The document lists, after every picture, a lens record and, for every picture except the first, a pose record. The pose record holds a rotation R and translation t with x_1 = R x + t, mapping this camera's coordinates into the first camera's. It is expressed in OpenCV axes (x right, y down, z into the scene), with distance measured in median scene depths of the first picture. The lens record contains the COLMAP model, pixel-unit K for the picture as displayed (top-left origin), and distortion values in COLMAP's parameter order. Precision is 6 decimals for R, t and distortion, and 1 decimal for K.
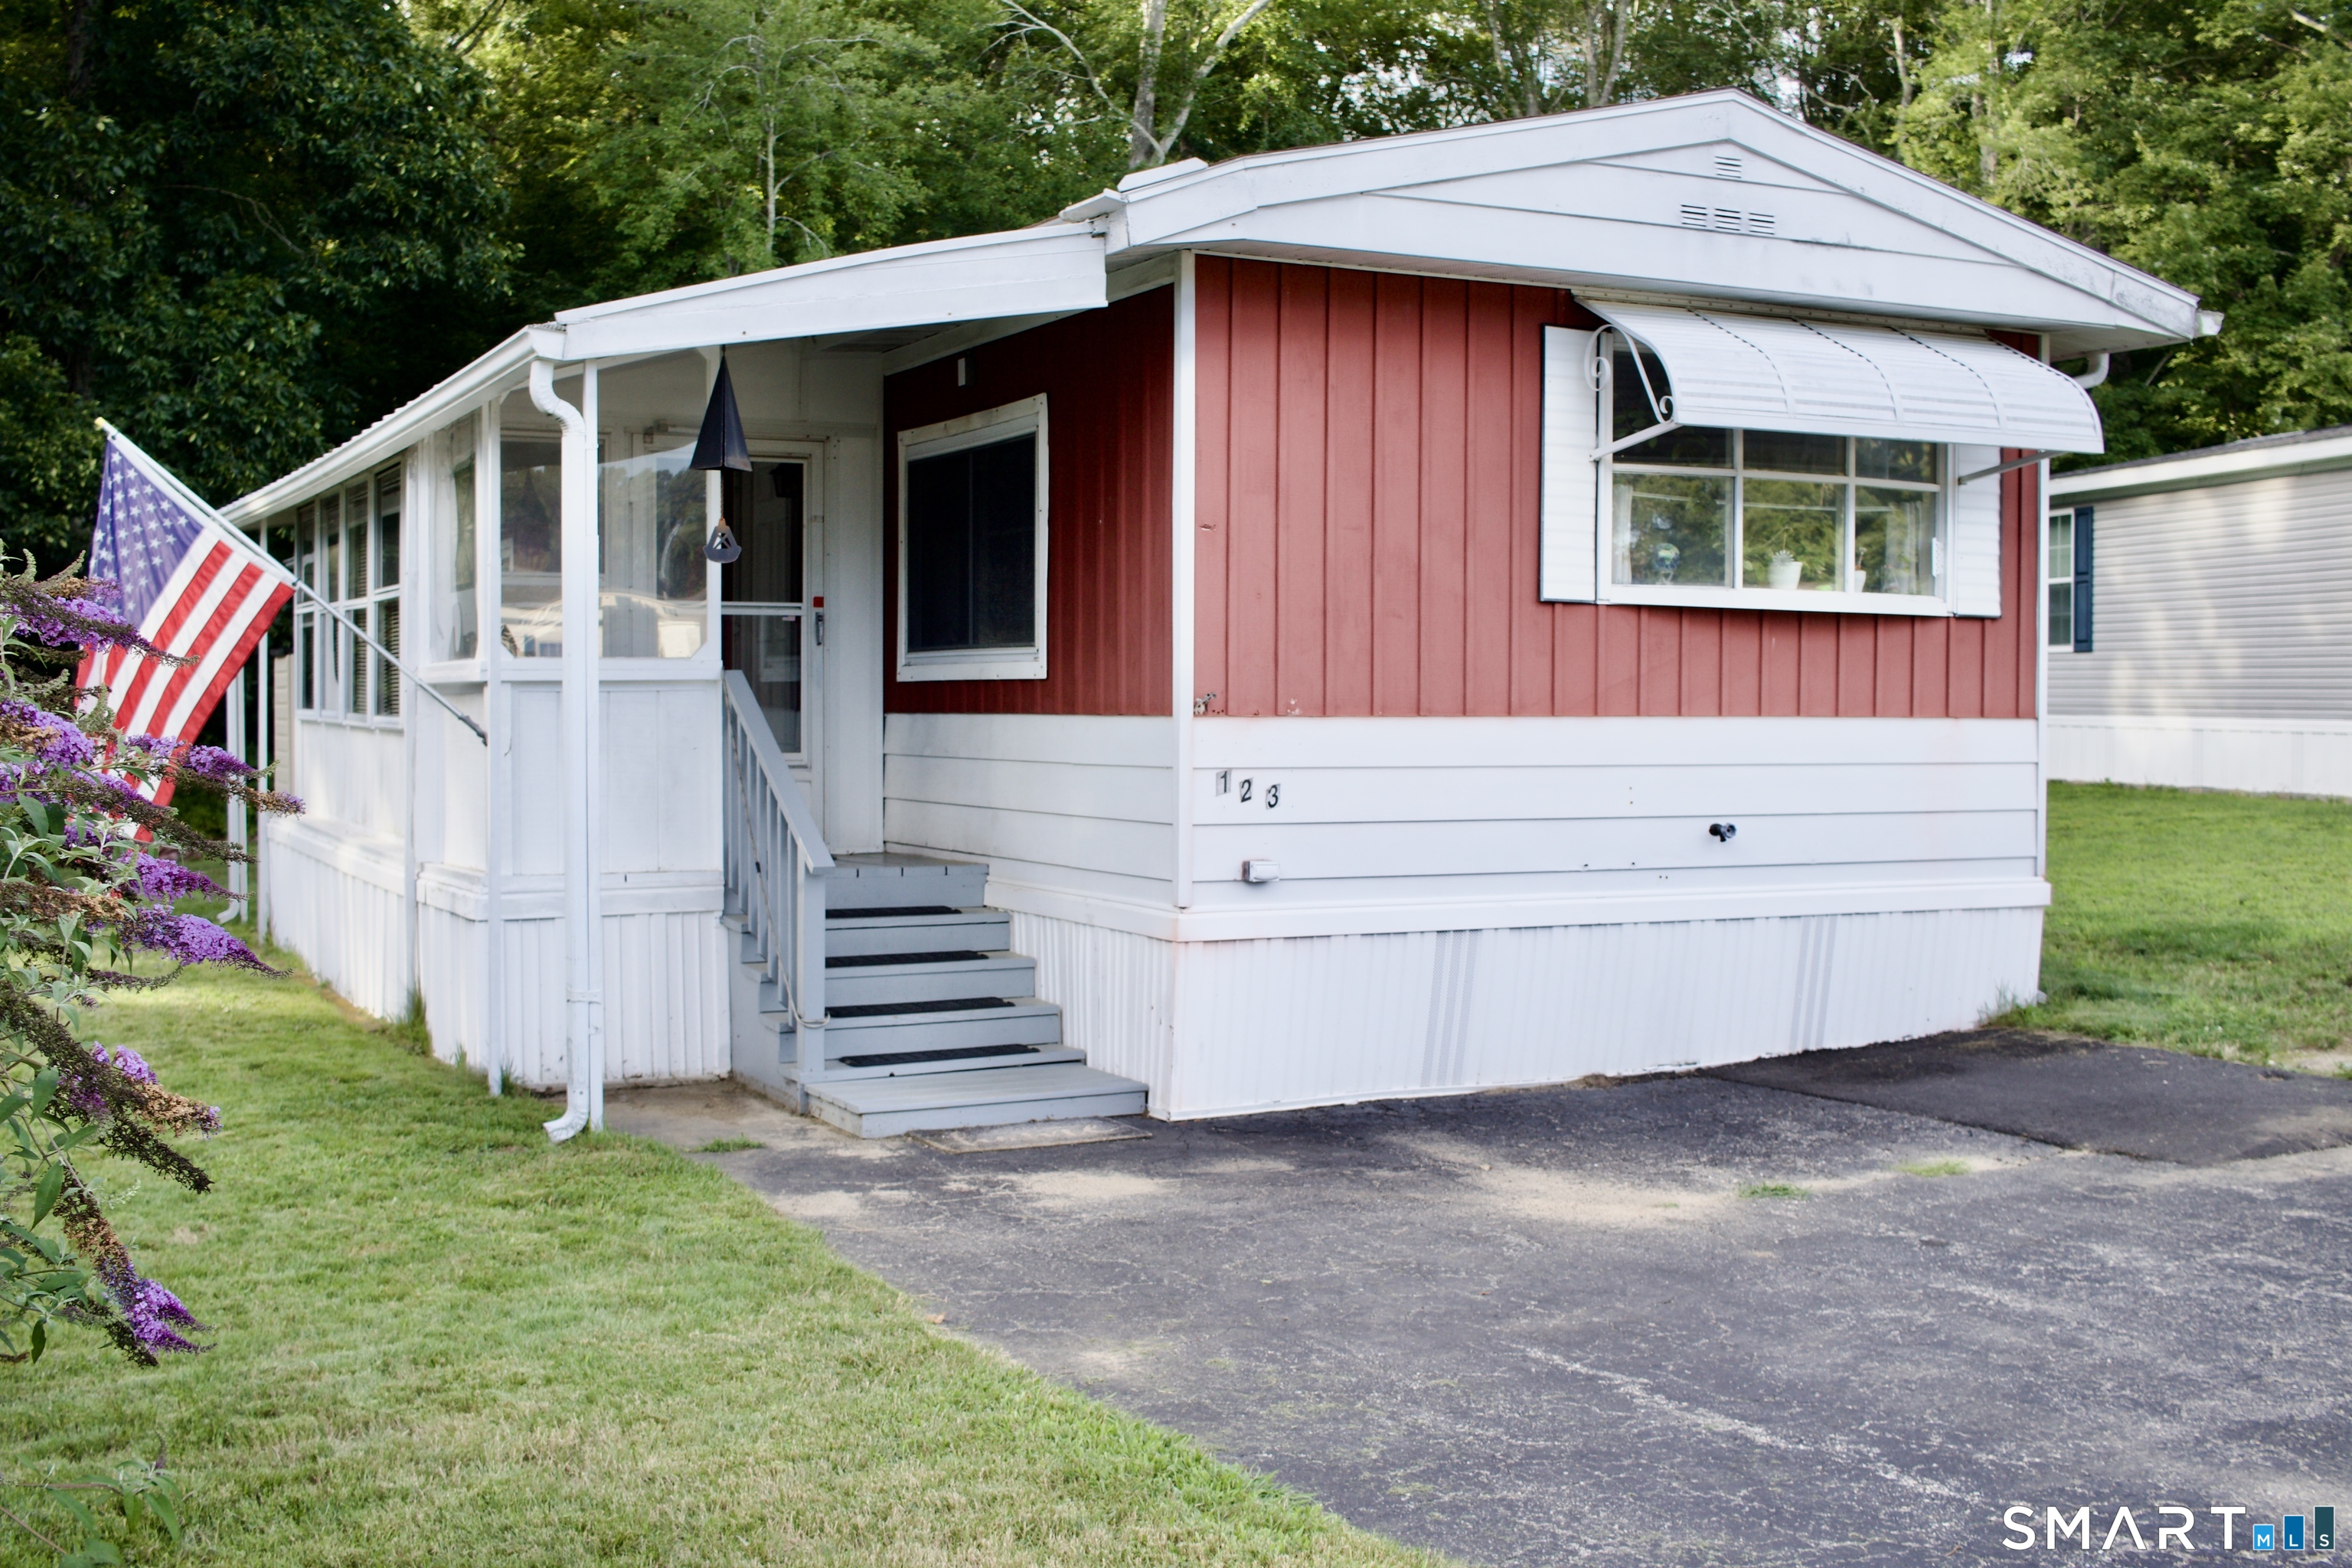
lens RADIAL K [[2590.9, 0, 1162.8], [0, 2590.9, 786.0], [0, 0, 1]] dist [-0.077335, 0.000000]
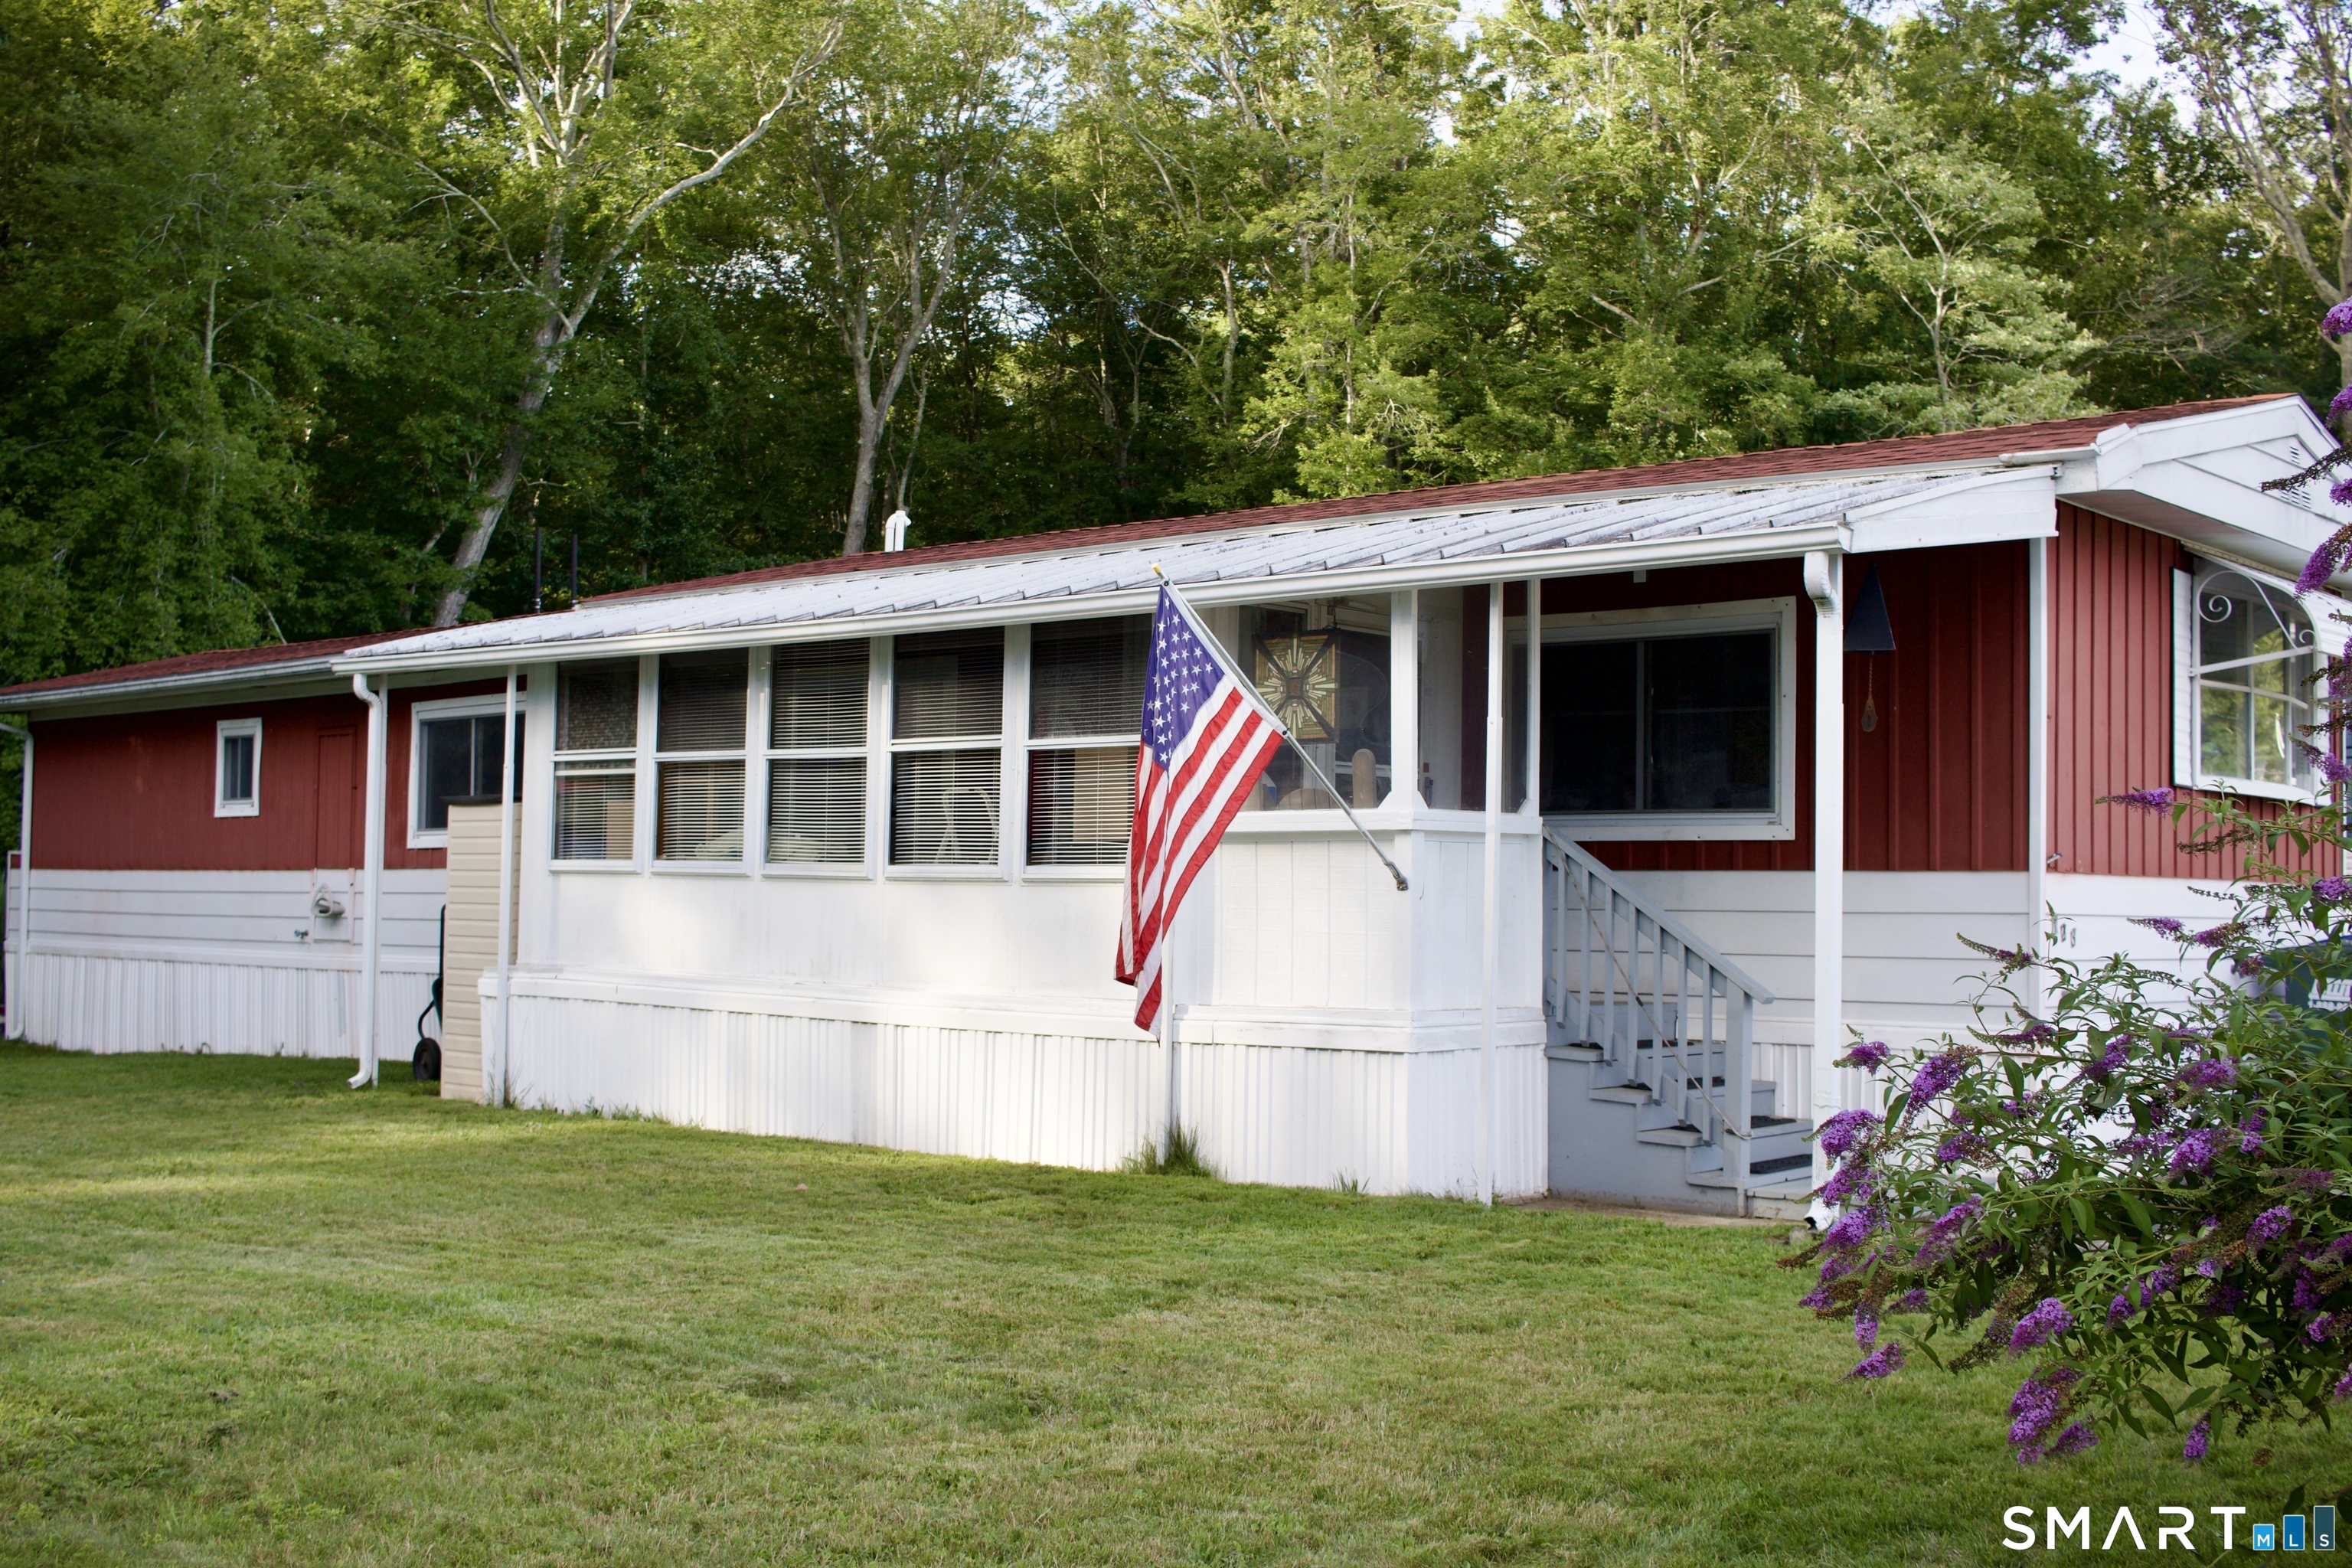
lens RADIAL K [[2590.9, 0, 1132.4], [0, 2590.9, 784.8], [0, 0, 1]] dist [-0.077335, 0.000000]
pose [[0.928786, 0.029036, 0.369478, -0.756350], [-0.001678, 0.997246, -0.074152, 0.020694], [-0.370613, 0.068251, 0.926276, 0.033291]]
